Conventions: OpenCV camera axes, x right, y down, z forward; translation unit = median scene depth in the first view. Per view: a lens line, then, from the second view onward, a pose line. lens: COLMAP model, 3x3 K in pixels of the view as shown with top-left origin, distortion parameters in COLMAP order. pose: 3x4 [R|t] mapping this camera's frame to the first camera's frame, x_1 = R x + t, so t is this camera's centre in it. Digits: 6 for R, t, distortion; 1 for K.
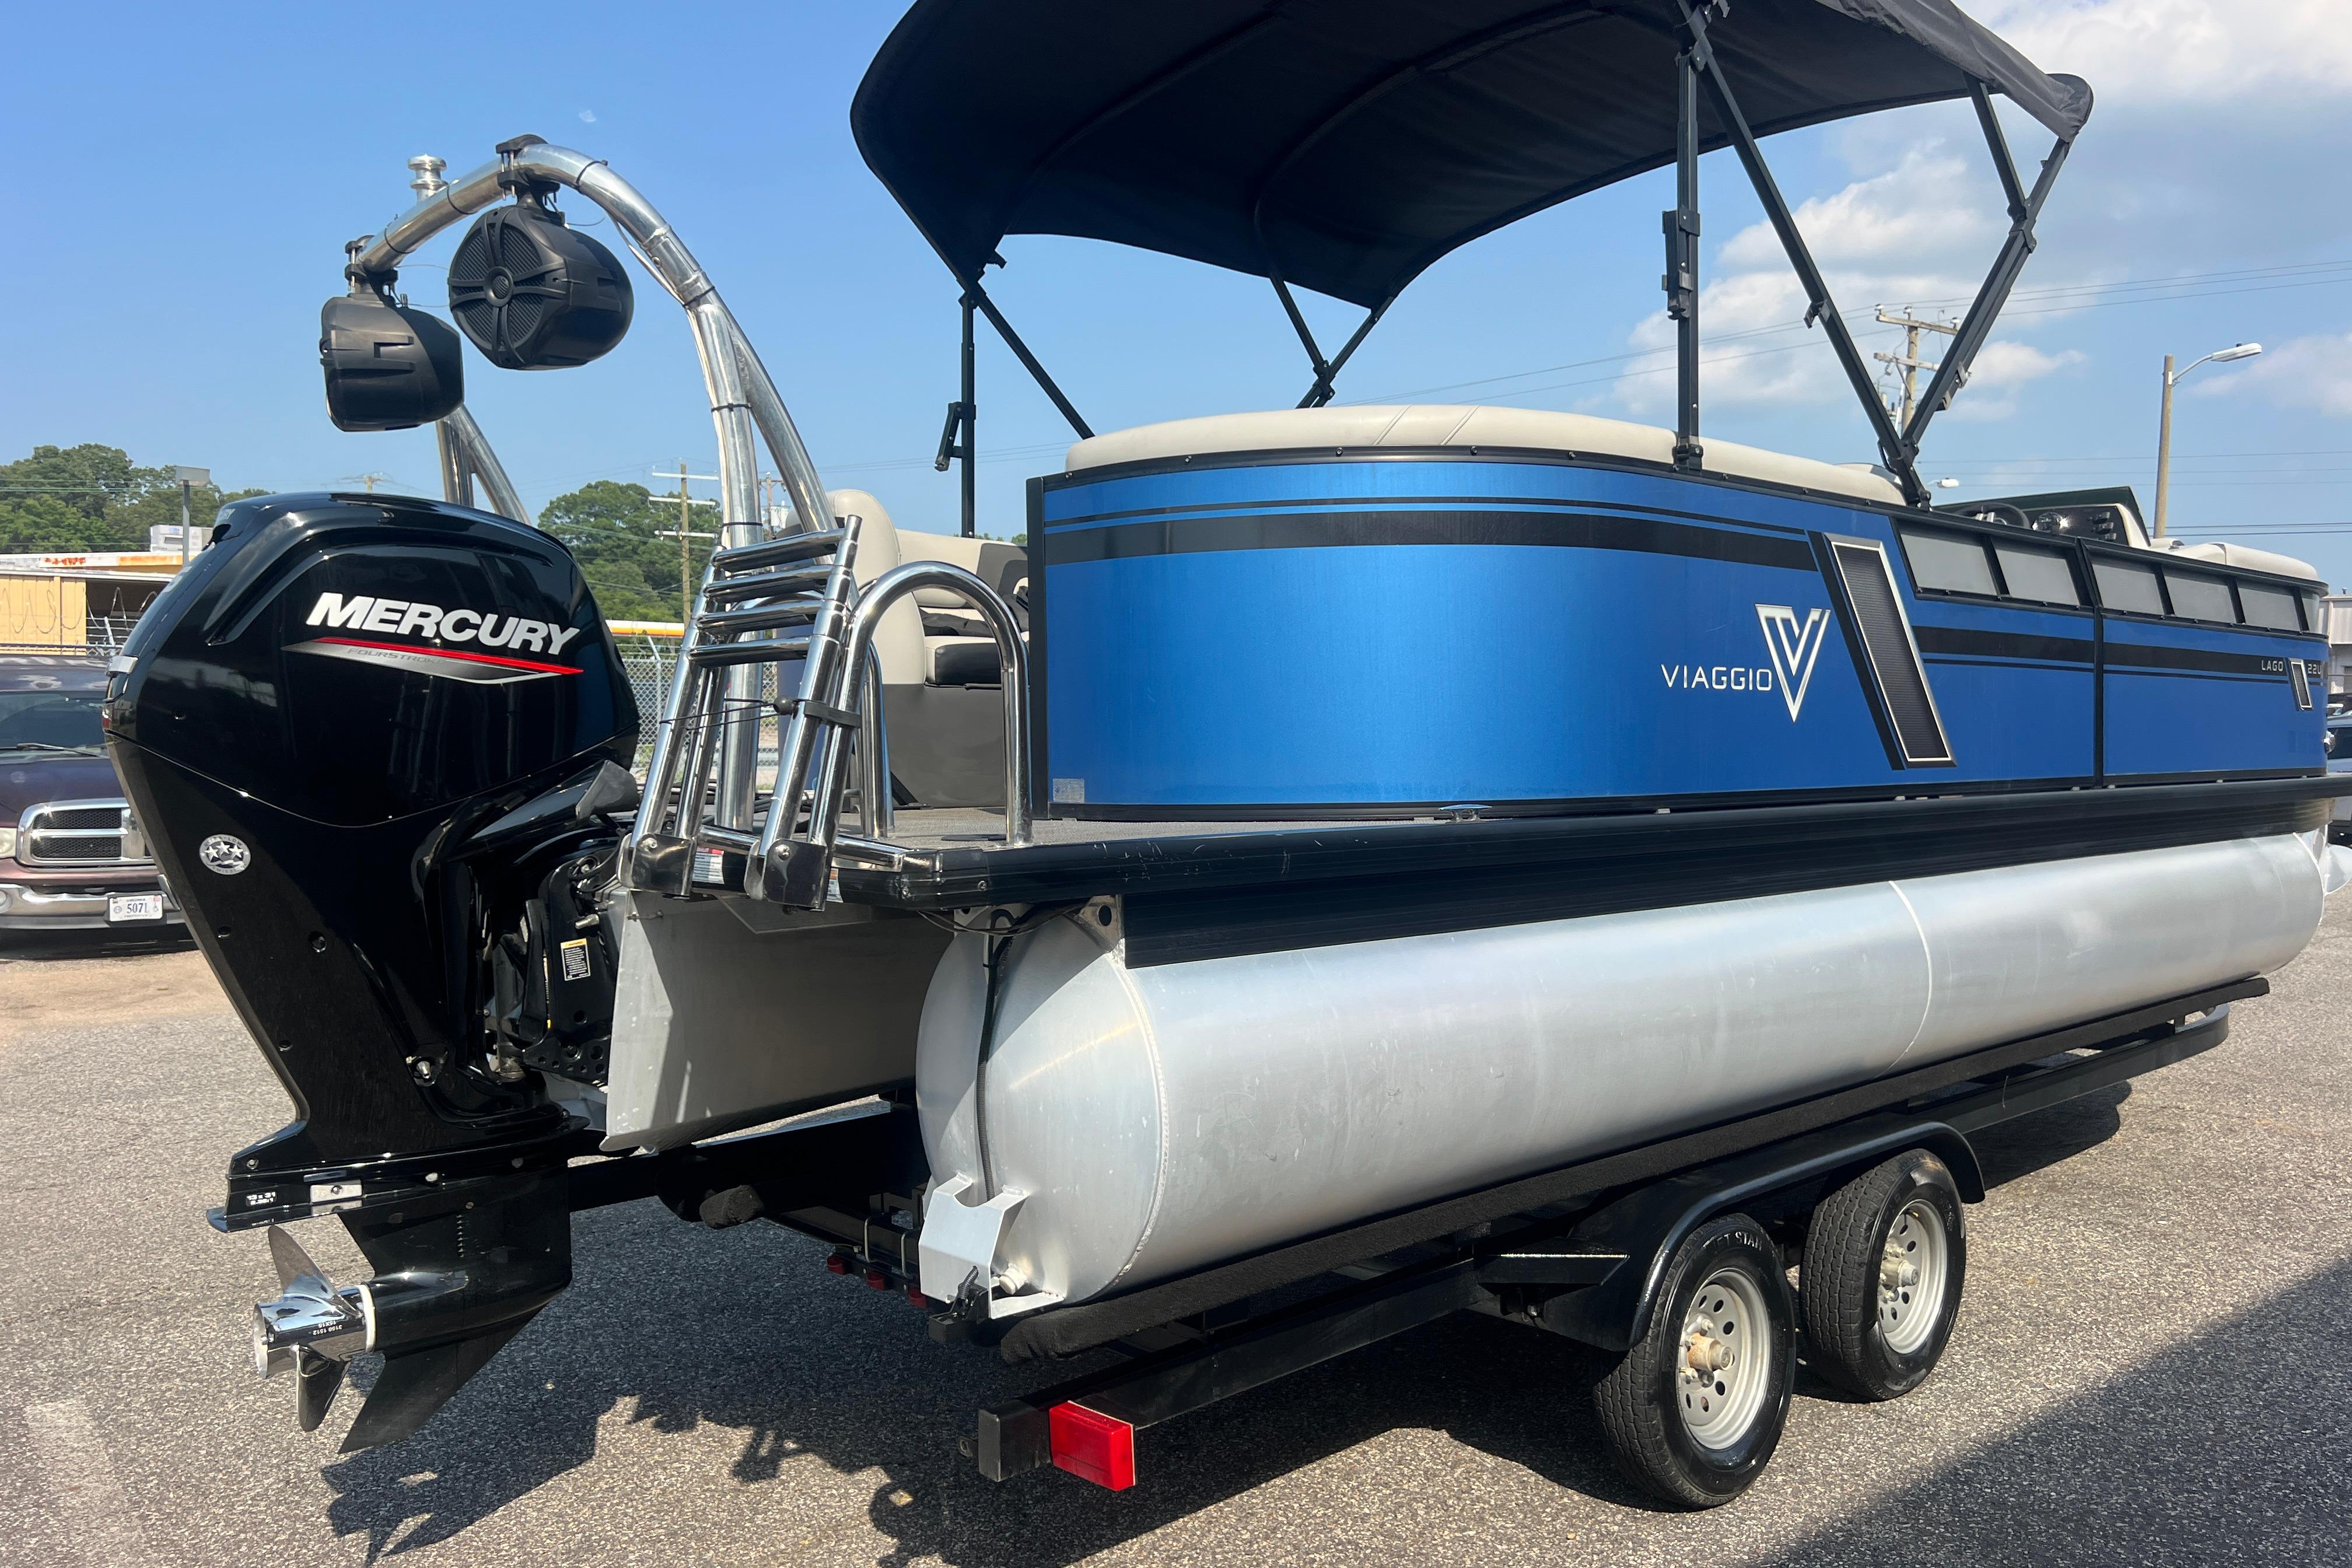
lens RADIAL K [[1782.4, 0, 1172.5], [0, 1782.4, 770.3], [0, 0, 1]] dist [0.043586, -0.052370]
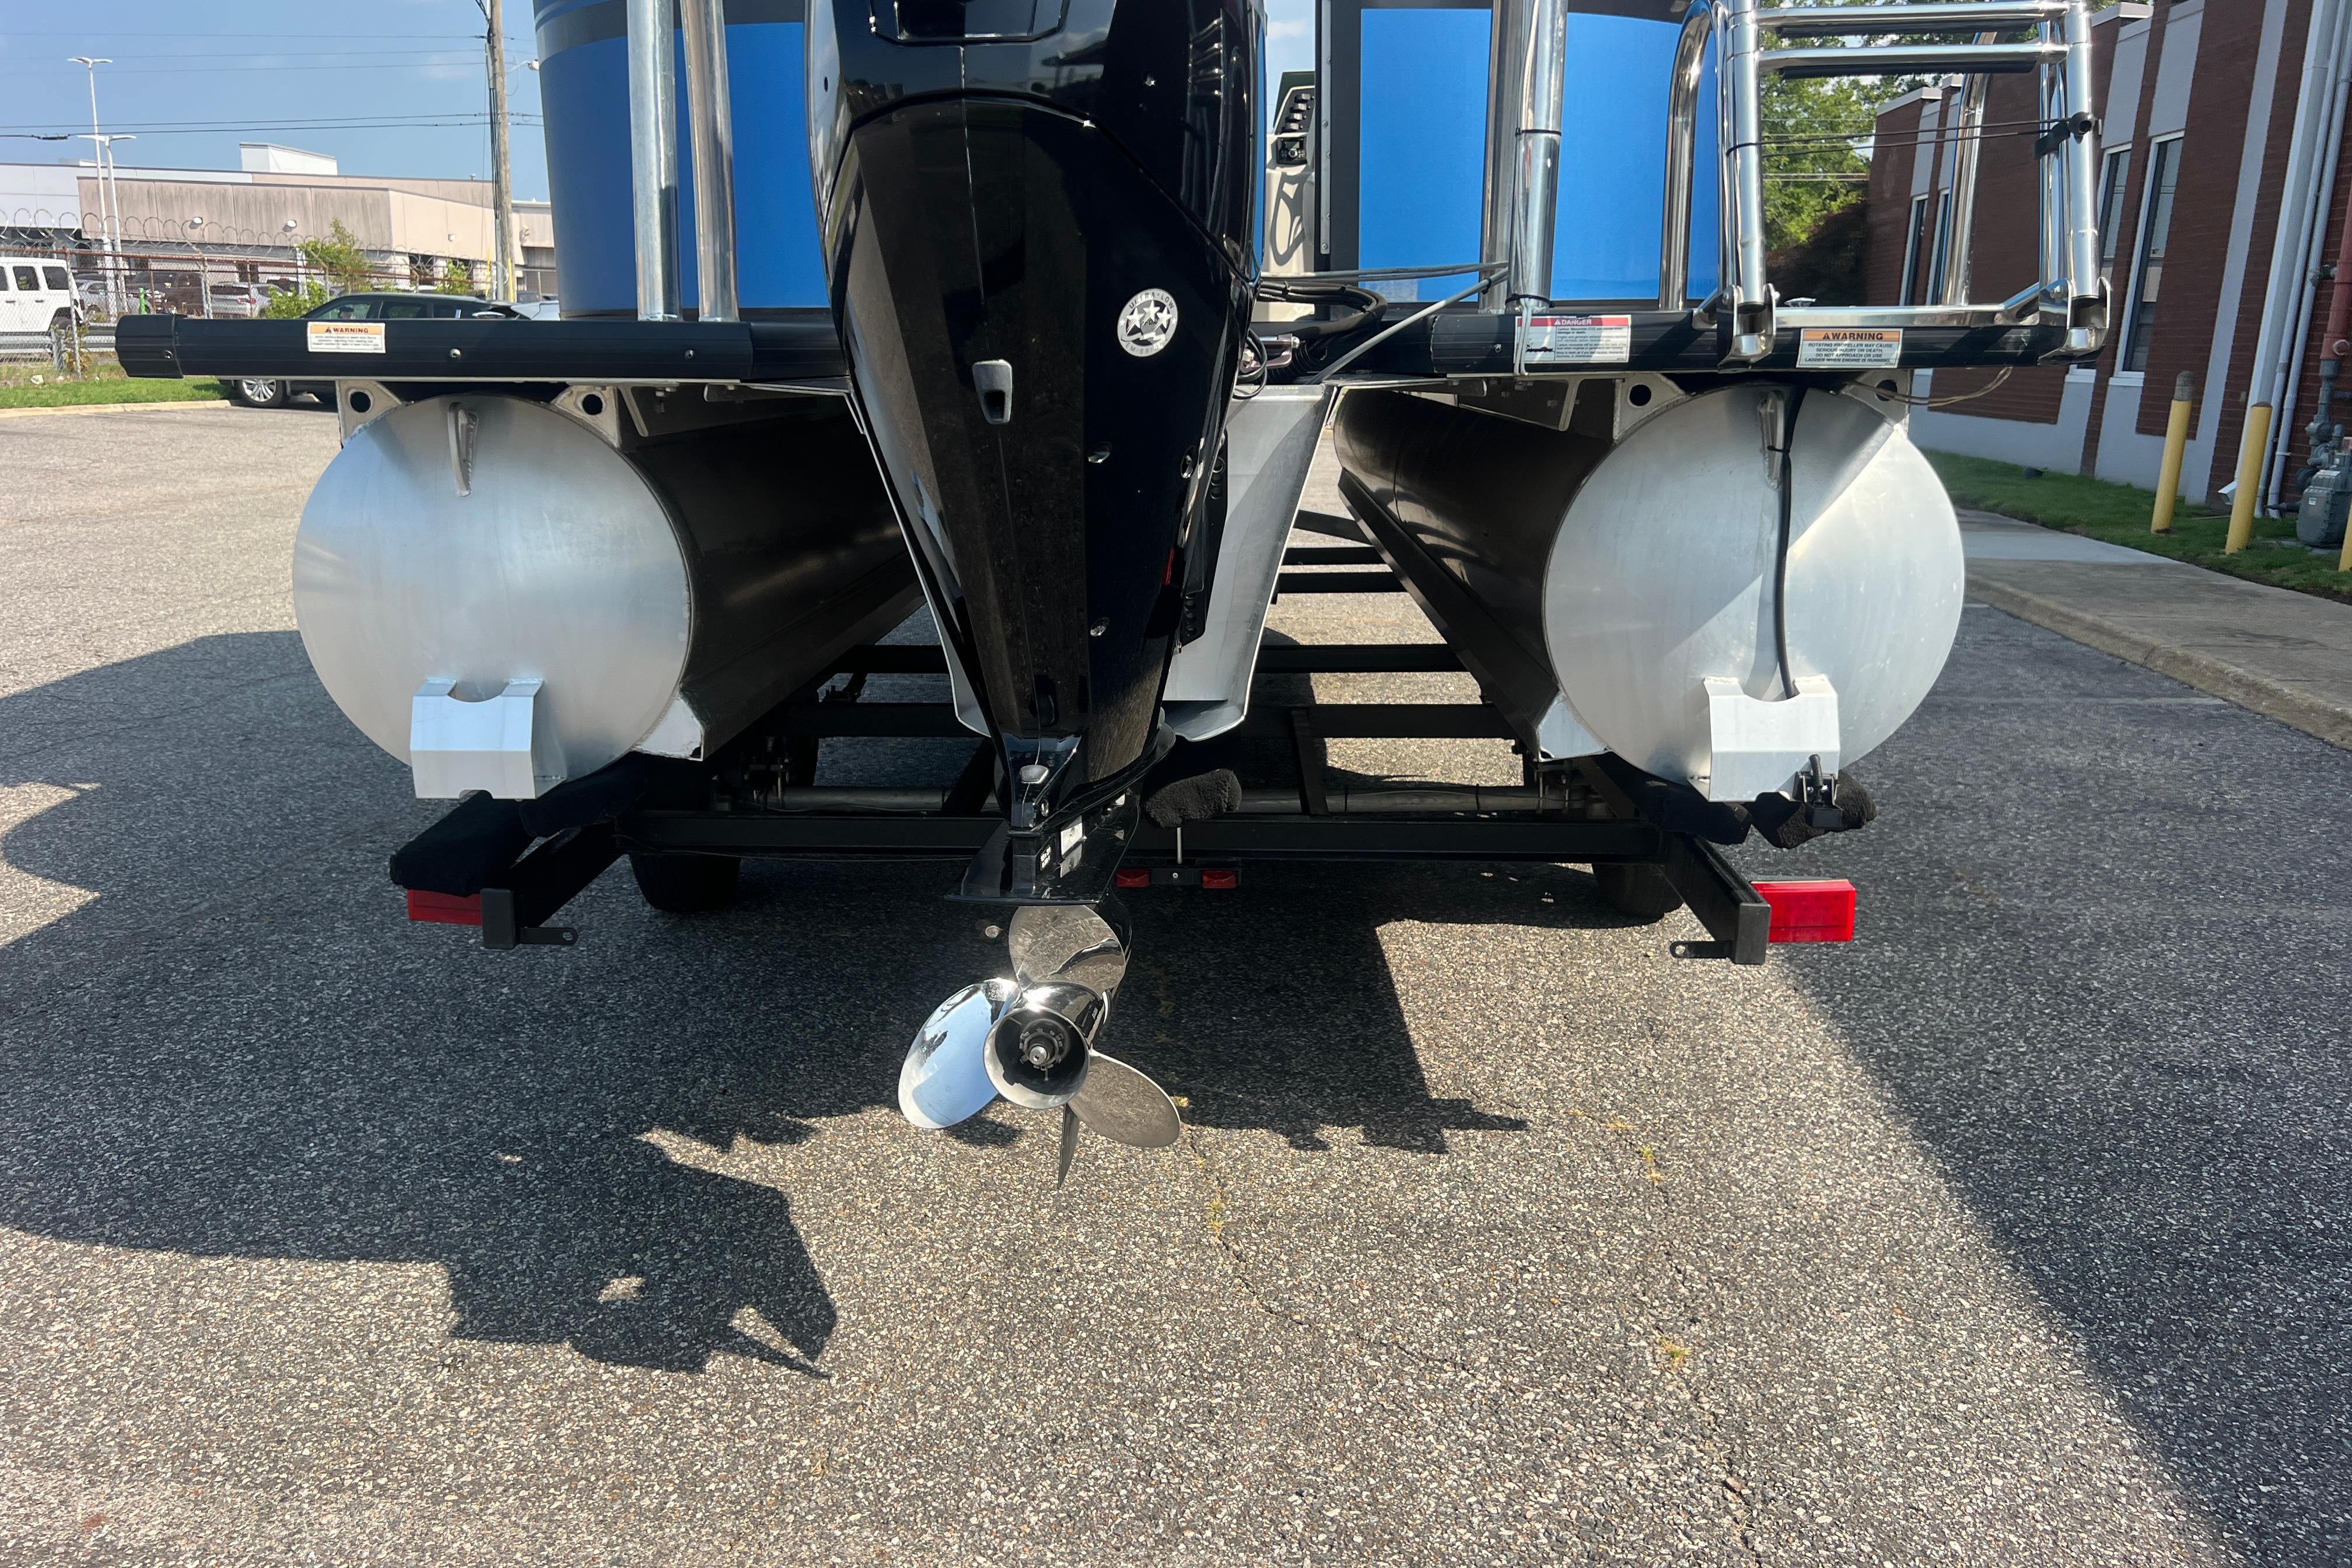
lens RADIAL K [[1776.2, 0, 1171.8], [0, 1776.2, 750.5], [0, 0, 1]] dist [0.054534, -0.068827]
pose [[0.705672, -0.154825, 0.691416, -0.870151], [0.009873, 0.977888, 0.208896, 0.056217], [-0.708470, -0.140586, 0.691597, 0.482198]]
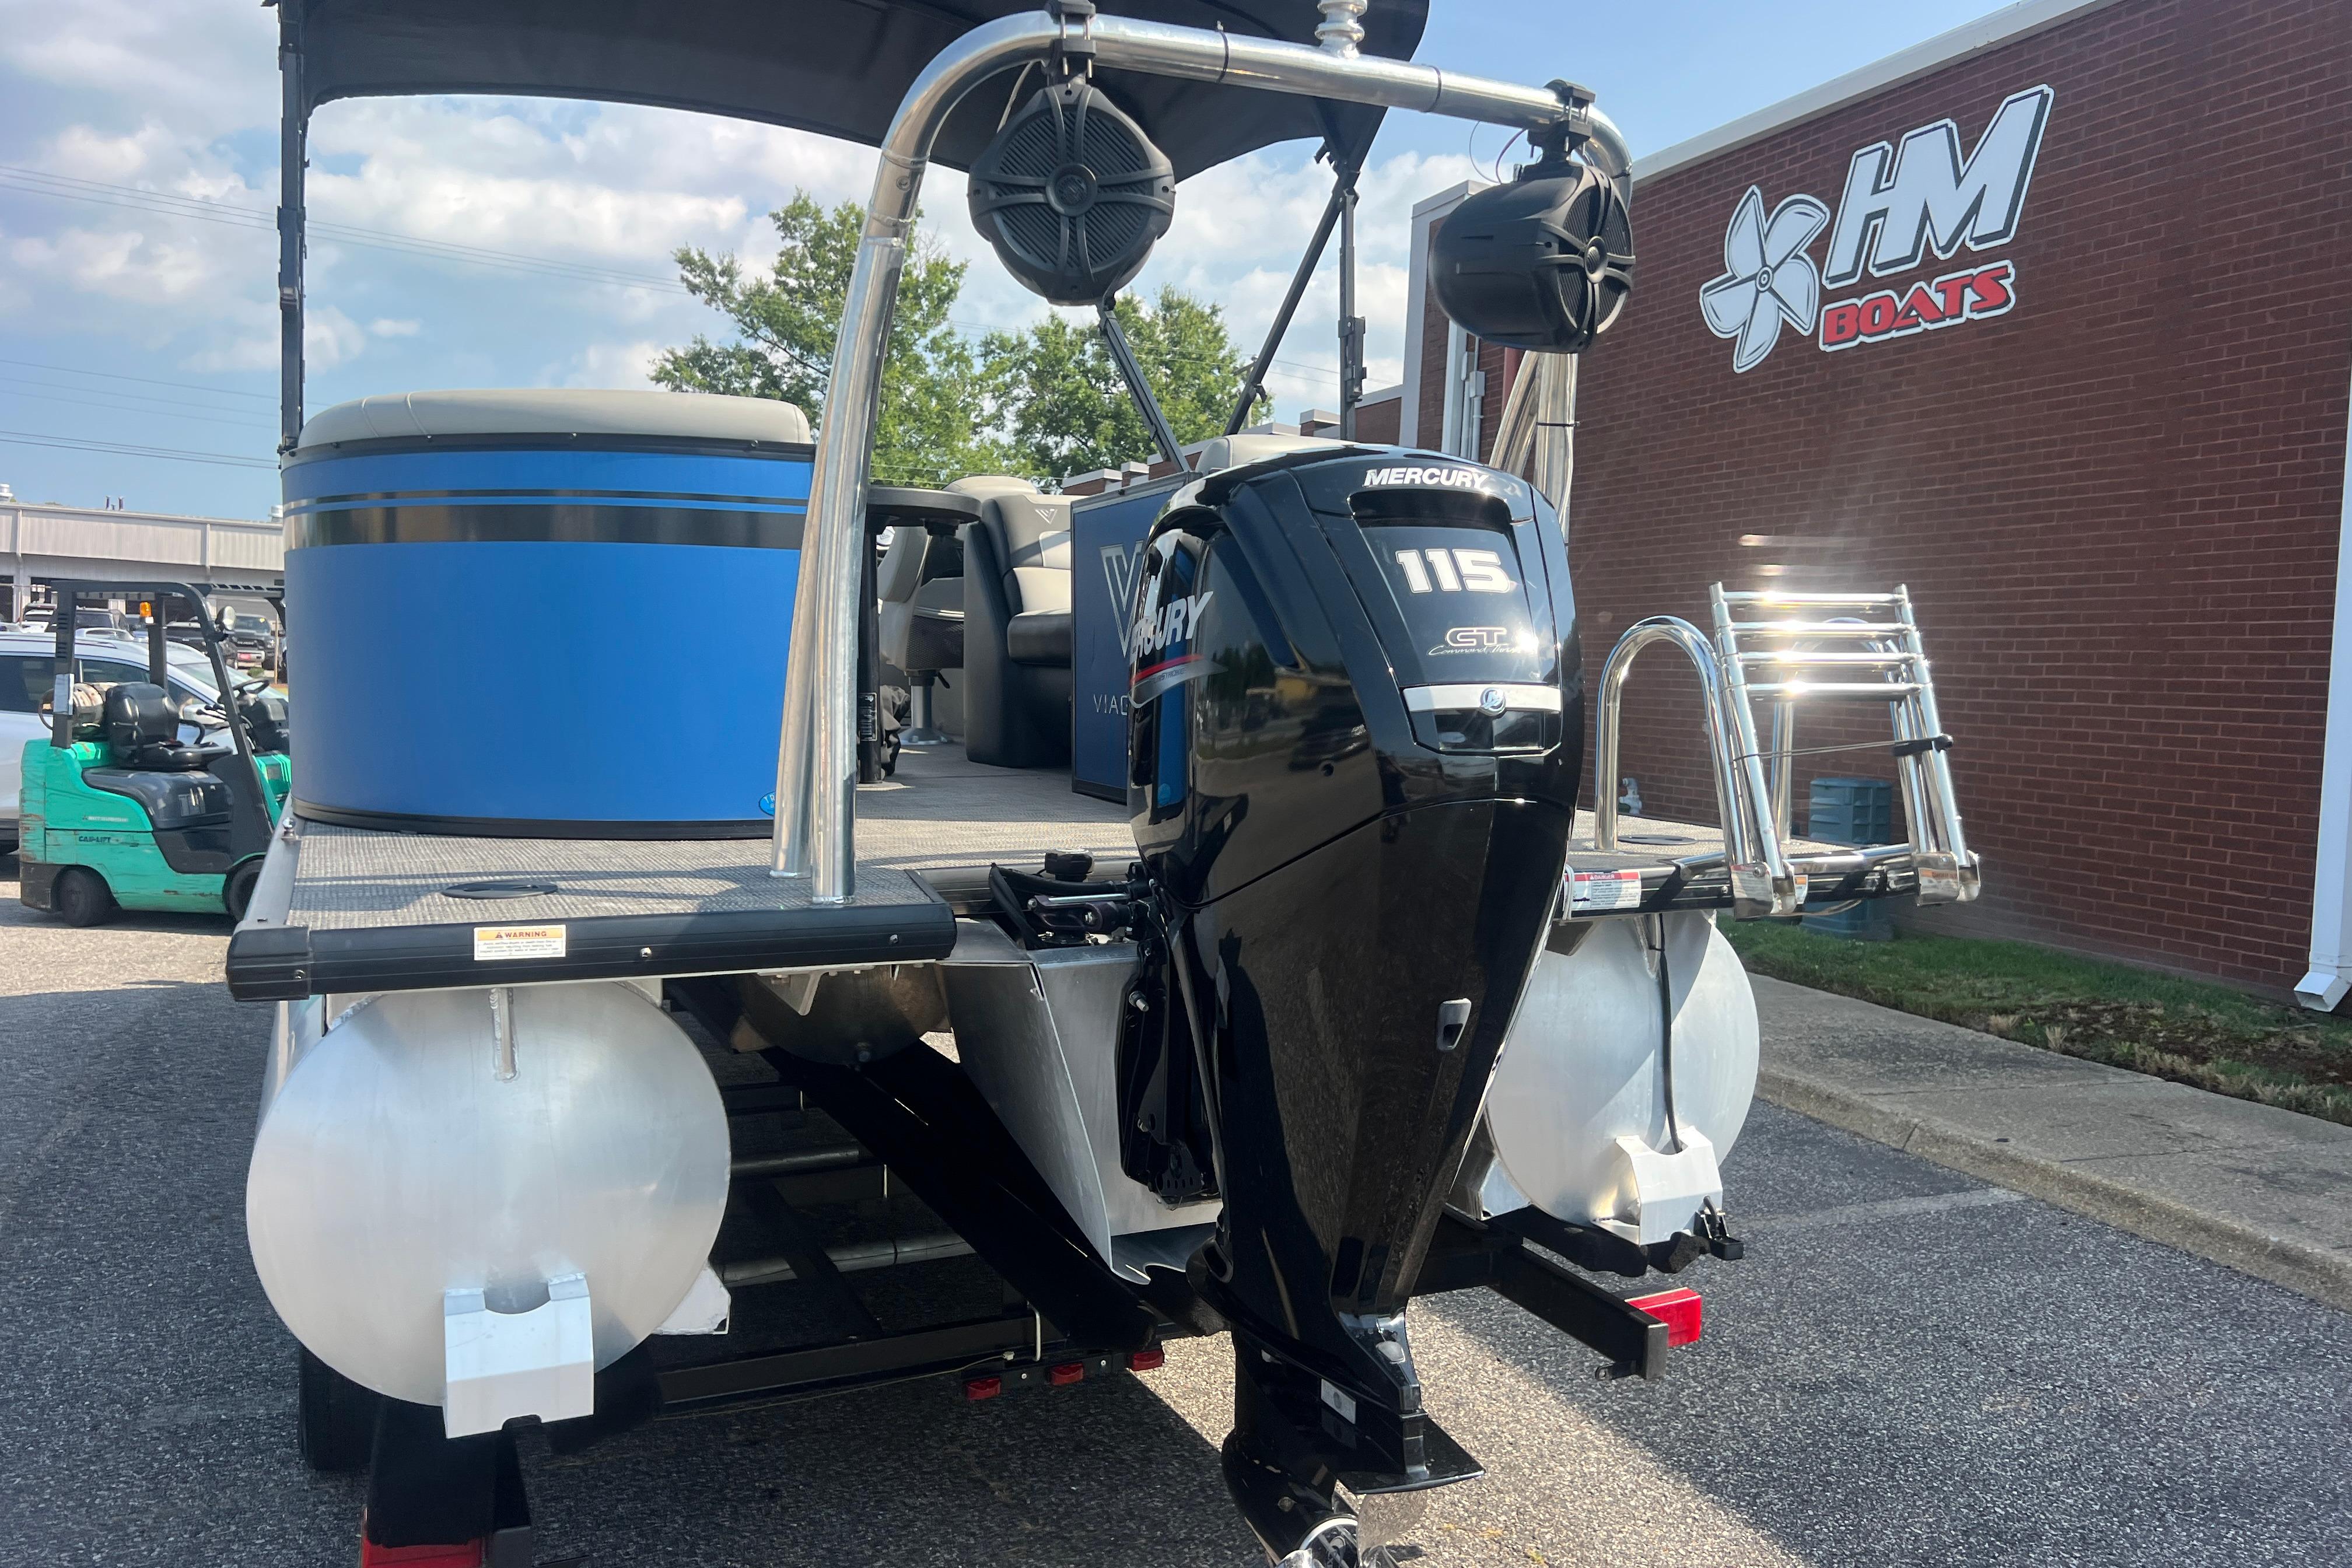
lens RADIAL K [[1754.1, 0, 1183.3], [0, 1754.1, 764.7], [0, 0, 1]] dist [0.074468, -0.108669]
pose [[0.311468, -0.047144, 0.949086, -1.118359], [-0.003077, 0.998713, 0.050619, -0.059138], [-0.950252, -0.018686, 0.310922, 0.816249]]
